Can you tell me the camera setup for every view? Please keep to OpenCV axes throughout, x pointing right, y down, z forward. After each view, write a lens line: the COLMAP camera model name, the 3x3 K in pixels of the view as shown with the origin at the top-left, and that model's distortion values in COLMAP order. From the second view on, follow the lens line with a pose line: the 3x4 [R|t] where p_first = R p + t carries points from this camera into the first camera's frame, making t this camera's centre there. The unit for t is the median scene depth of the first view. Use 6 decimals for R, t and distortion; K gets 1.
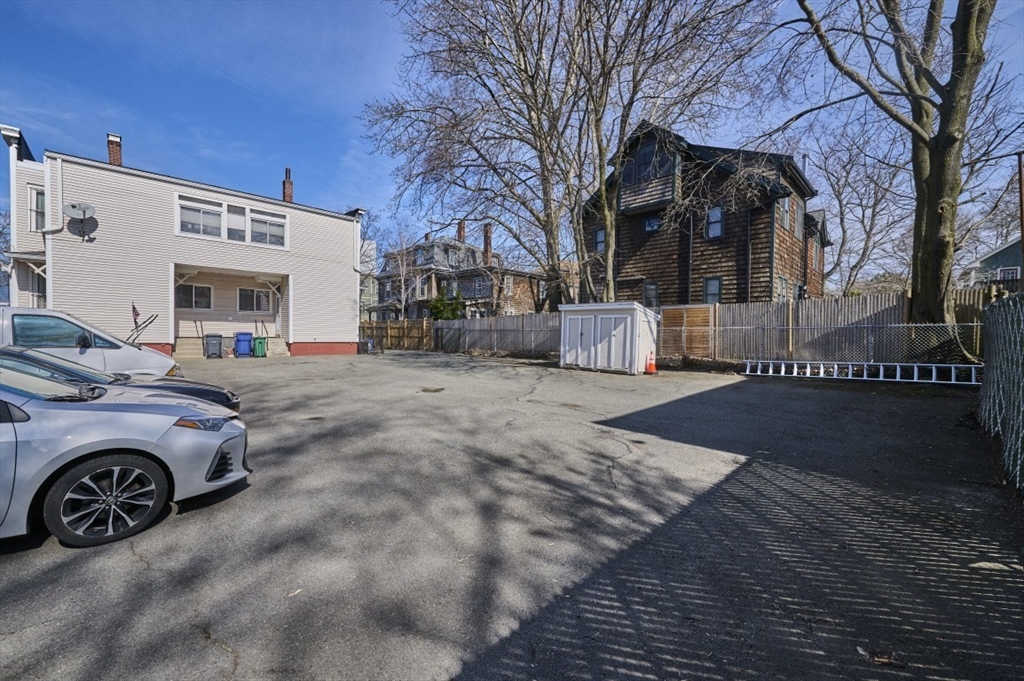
lens RADIAL K [[406.2, 0, 505.9], [0, 406.2, 340.5], [0, 0, 1]] dist [0.000332, -0.001013]
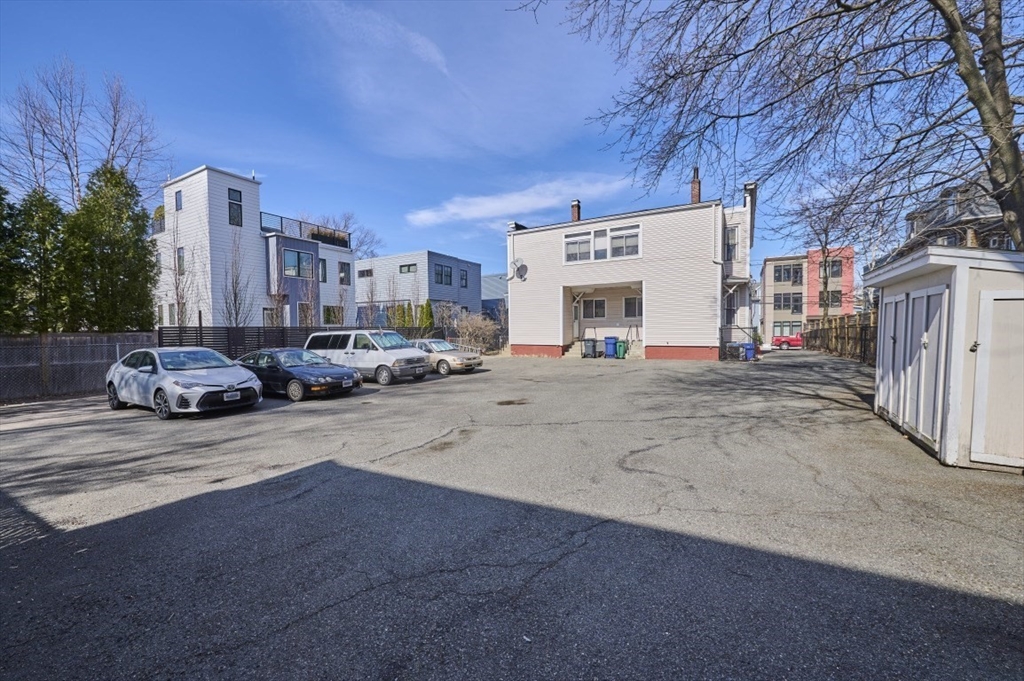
lens RADIAL K [[406.2, 0, 507.3], [0, 406.2, 339.6], [0, 0, 1]] dist [0.000332, -0.001013]
pose [[0.272989, 0.002950, -0.962012, 0.402159], [-0.002875, 0.999993, 0.002251, -0.013958], [0.962013, 0.002151, 0.272996, 0.418199]]
